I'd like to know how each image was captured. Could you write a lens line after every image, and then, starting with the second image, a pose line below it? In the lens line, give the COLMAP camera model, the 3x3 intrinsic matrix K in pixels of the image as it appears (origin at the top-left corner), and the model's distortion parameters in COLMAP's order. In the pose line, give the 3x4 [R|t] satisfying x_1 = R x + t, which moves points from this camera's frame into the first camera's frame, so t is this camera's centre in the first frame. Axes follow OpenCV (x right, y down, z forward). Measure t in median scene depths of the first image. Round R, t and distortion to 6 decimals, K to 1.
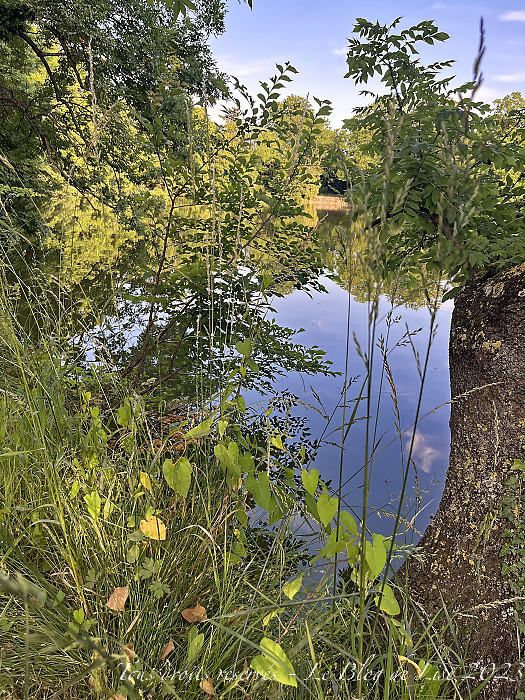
lens RADIAL K [[522.1, 0, 262.5], [0, 522.1, 350.0], [0, 0, 1]] dist [0.057586, -0.107099]
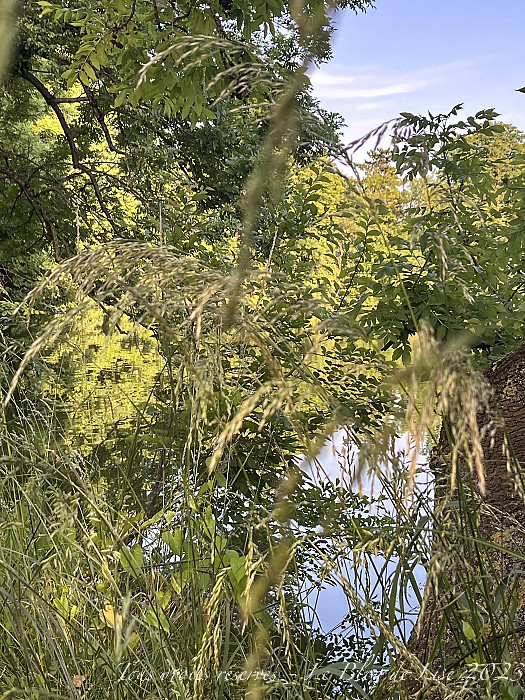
lens RADIAL K [[1033.9, 0, 262.5], [0, 1033.9, 350.0], [0, 0, 1]] dist [0.028558, -0.027600]
pose [[0.984965, -0.017719, -0.171844, 0.045868], [-0.023411, 0.971860, -0.234391, 0.028036], [0.171162, 0.234890, 0.956834, -0.108178]]
